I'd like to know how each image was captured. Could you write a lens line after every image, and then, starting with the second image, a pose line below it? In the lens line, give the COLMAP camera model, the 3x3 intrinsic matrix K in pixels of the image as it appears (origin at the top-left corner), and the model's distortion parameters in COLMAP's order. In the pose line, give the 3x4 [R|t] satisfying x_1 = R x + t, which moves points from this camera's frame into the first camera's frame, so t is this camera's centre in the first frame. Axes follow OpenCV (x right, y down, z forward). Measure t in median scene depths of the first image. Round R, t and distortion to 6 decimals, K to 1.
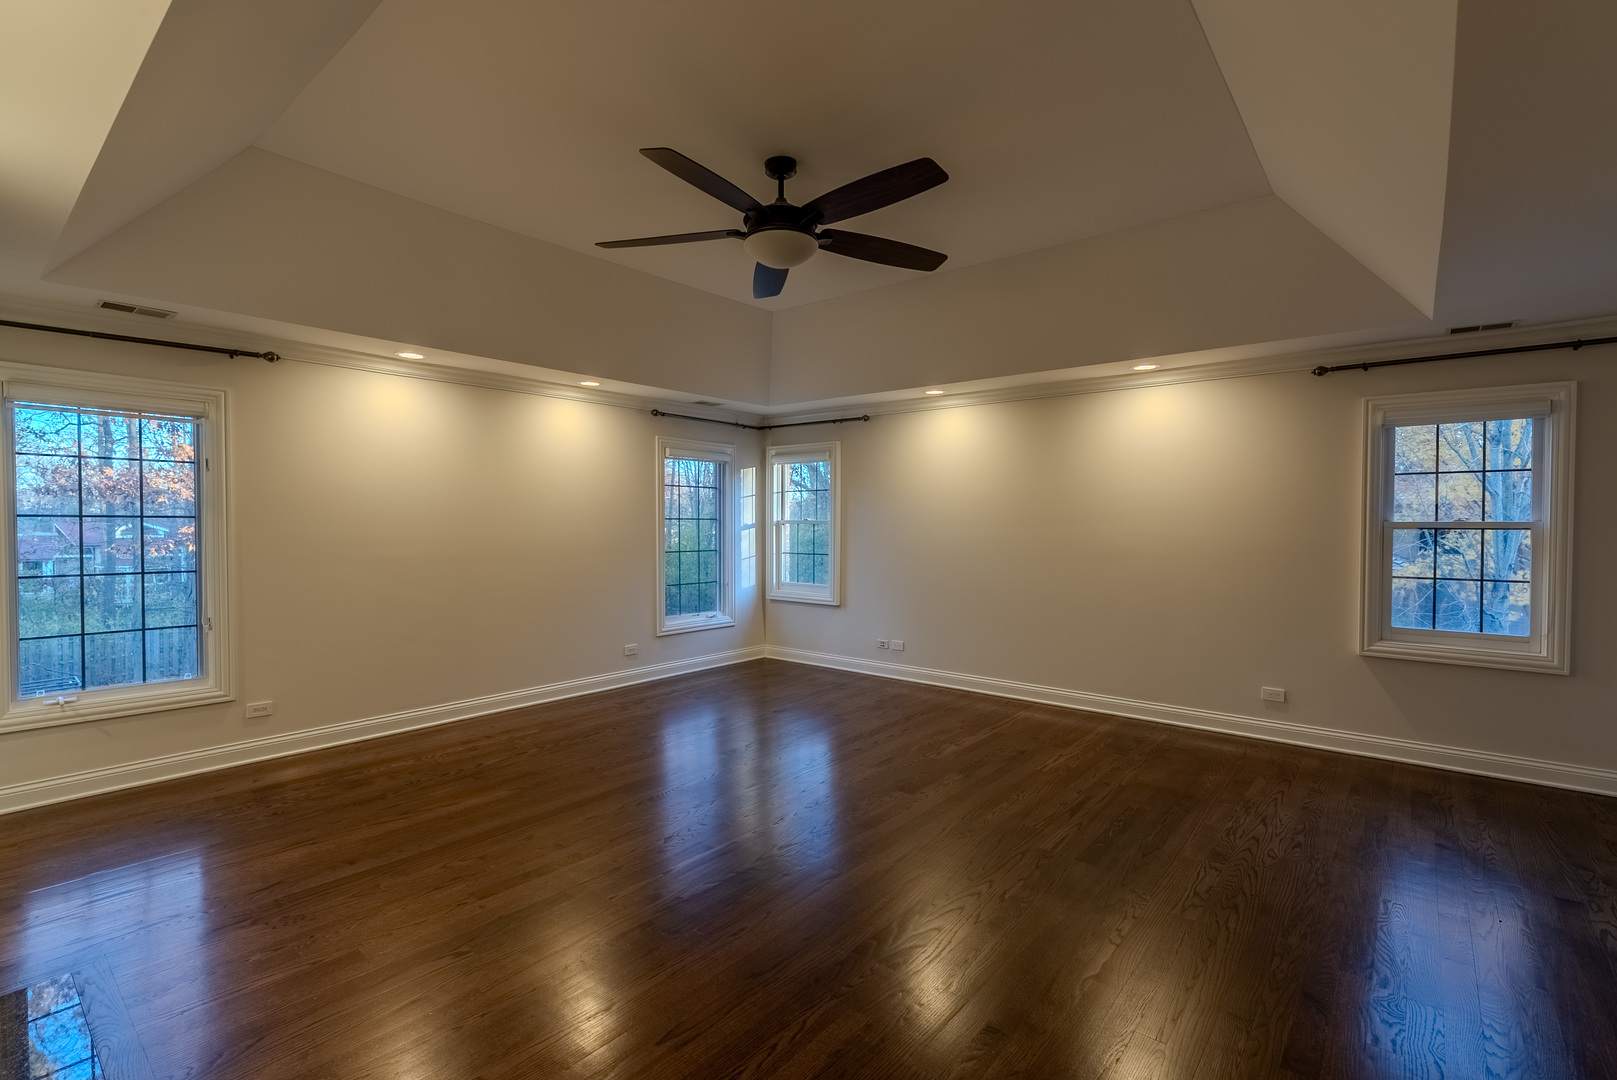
lens RADIAL K [[718.1, 0, 810.0], [0, 718.1, 537.8], [0, 0, 1]] dist [-0.004632, -0.000302]
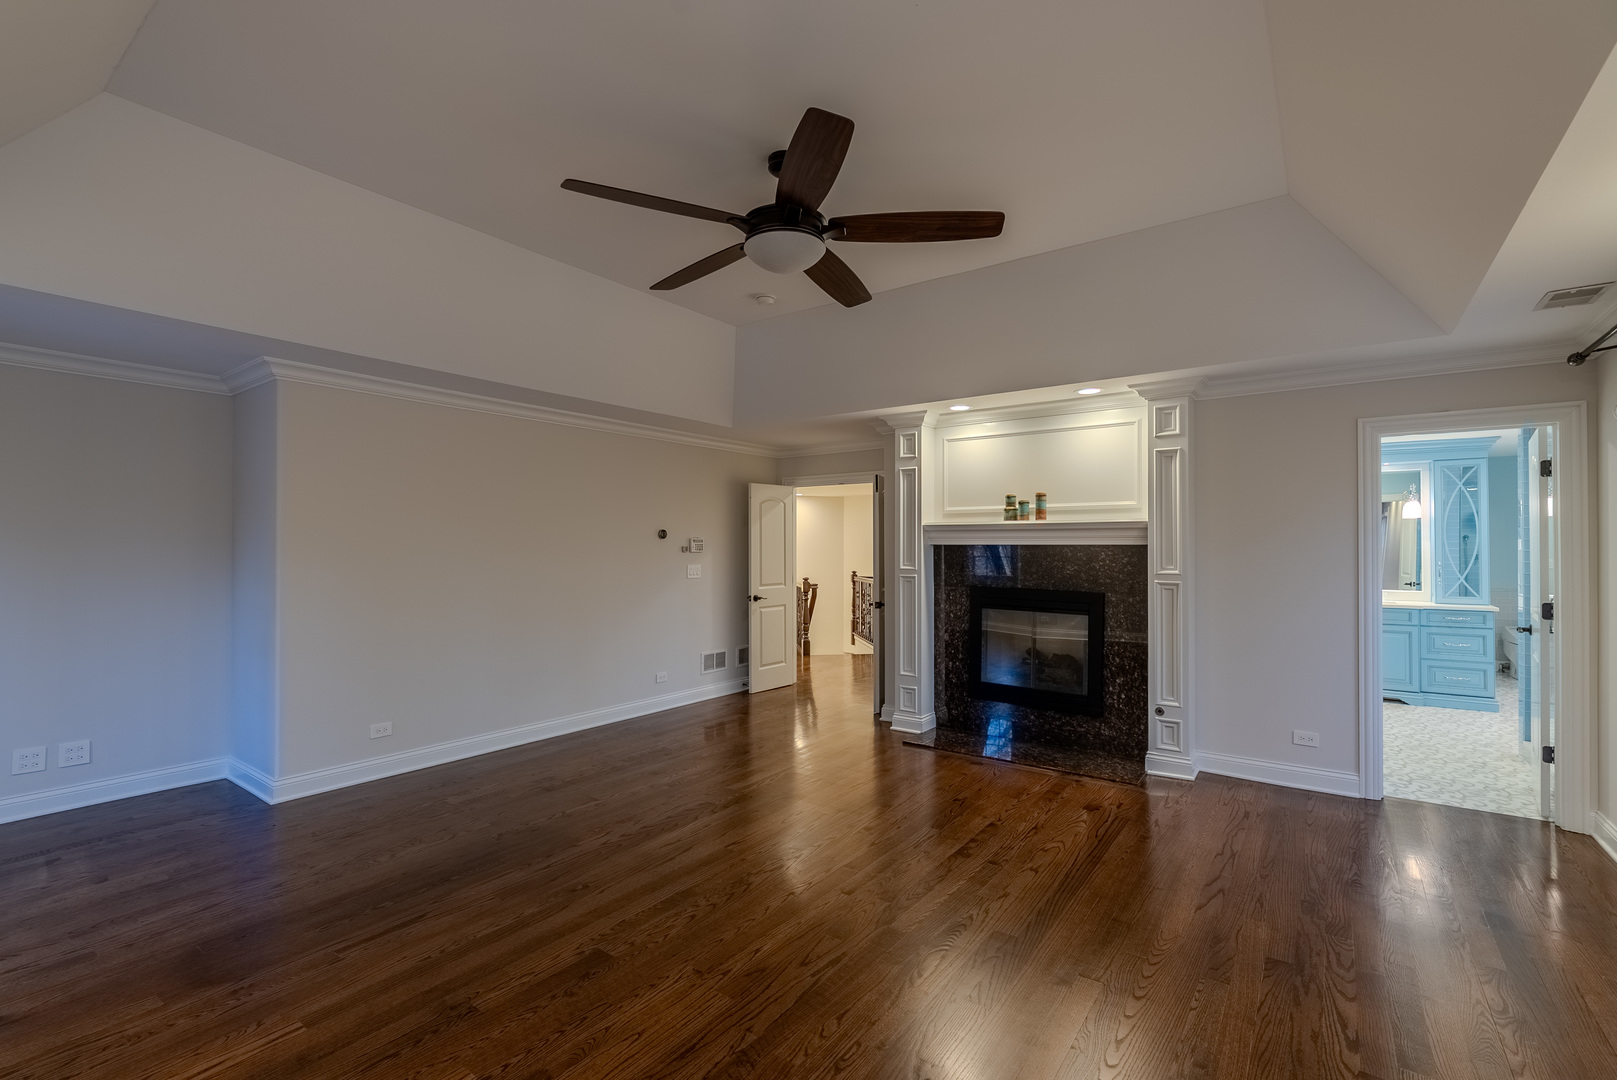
lens RADIAL K [[718.1, 0, 807.5], [0, 718.1, 543.0], [0, 0, 1]] dist [-0.004632, -0.000302]
pose [[-0.997978, -0.002118, -0.063527, -0.012674], [-0.002789, 0.999941, 0.010483, -0.037232], [0.063501, 0.010639, -0.997925, 1.723764]]
